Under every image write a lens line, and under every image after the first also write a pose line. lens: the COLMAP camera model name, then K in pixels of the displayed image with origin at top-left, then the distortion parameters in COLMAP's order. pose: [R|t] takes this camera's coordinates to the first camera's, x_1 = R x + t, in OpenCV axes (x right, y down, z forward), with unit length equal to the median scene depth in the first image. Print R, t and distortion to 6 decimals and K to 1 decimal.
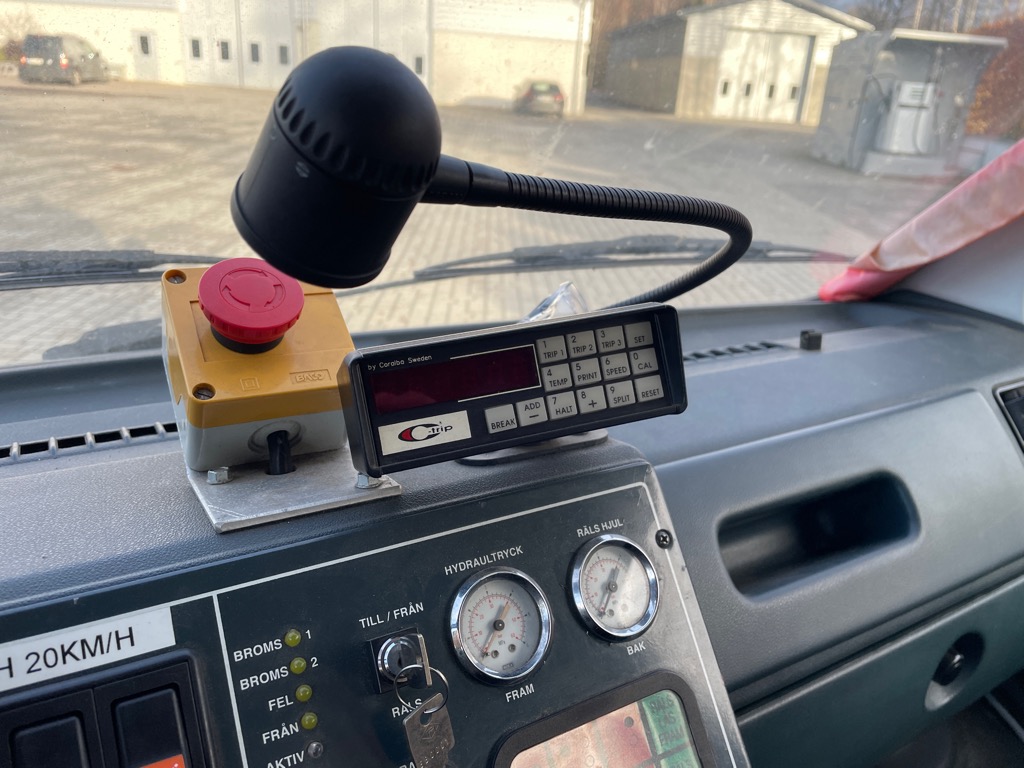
lens RADIAL K [[785.2, 0, 512.0], [0, 785.2, 384.0], [0, 0, 1]] dist [0.089074, -0.130337]
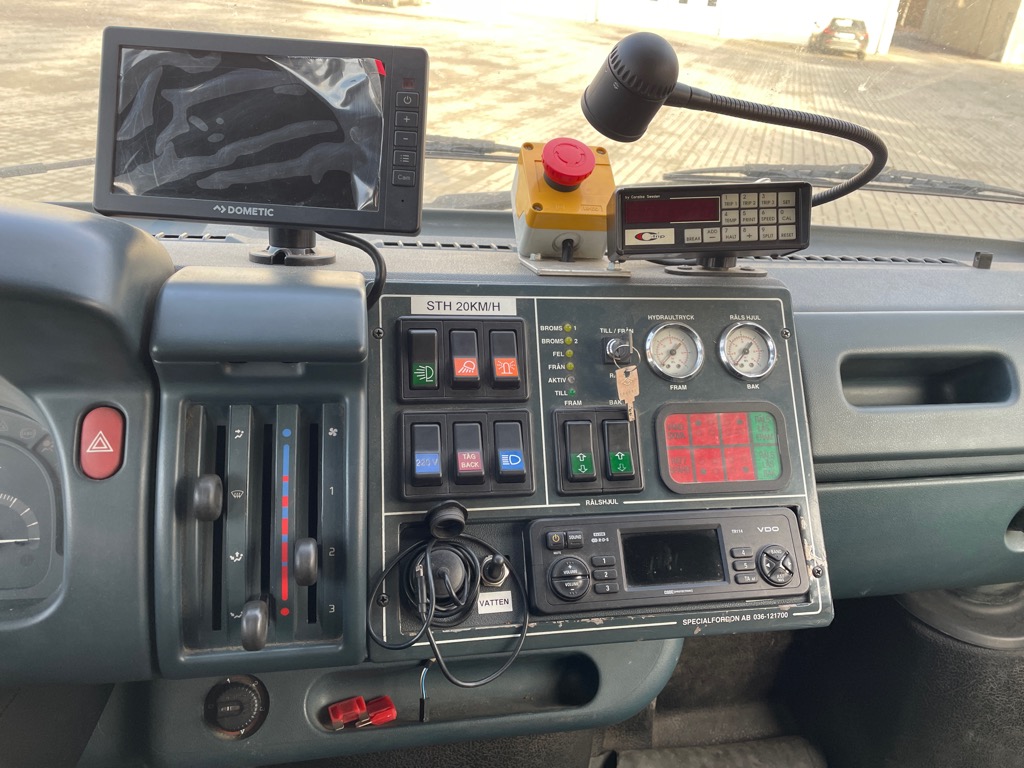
lens RADIAL K [[785.2, 0, 512.0], [0, 785.2, 384.0], [0, 0, 1]] dist [0.089074, -0.130337]
pose [[0.944410, 0.165949, -0.283816, 0.160495], [-0.144107, 0.984862, 0.096333, 0.256656], [0.295506, -0.050078, 0.954027, -0.845749]]
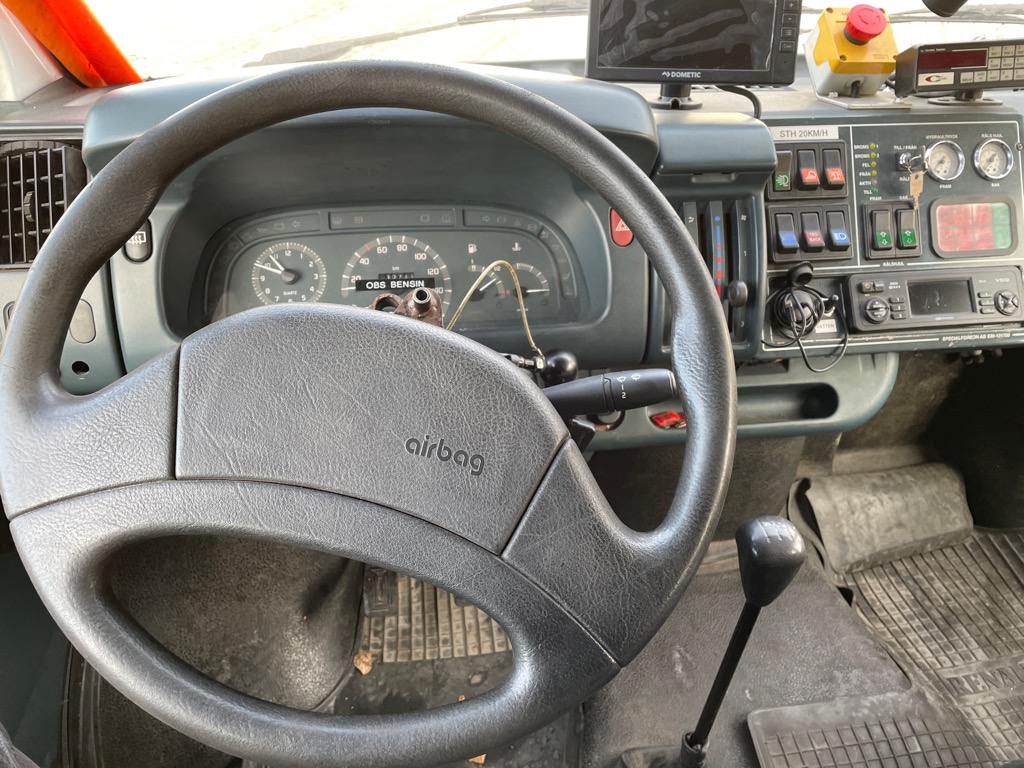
lens RADIAL K [[778.4, 0, 512.0], [0, 778.4, 384.0], [0, 0, 1]] dist [0.063050, -0.084170]
pose [[0.923863, 0.213893, -0.317374, -0.351019], [-0.113049, 0.944764, 0.307639, 0.360458], [0.365645, -0.248338, 0.897013, -2.073622]]
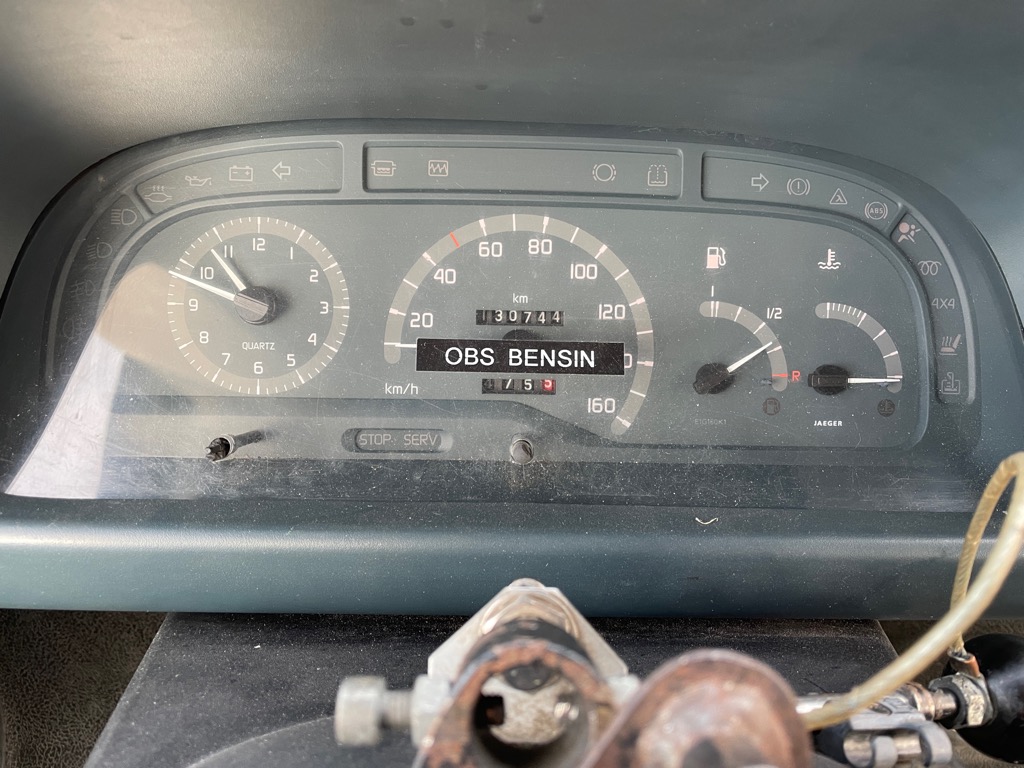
lens RADIAL K [[785.2, 0, 512.0], [0, 785.2, 384.0], [0, 0, 1]] dist [0.089074, -0.130337]
pose [[0.868737, 0.334660, -0.365102, -1.186608], [-0.156255, 0.884719, 0.439154, 0.479028], [0.469980, -0.324460, 0.820880, -0.721237]]
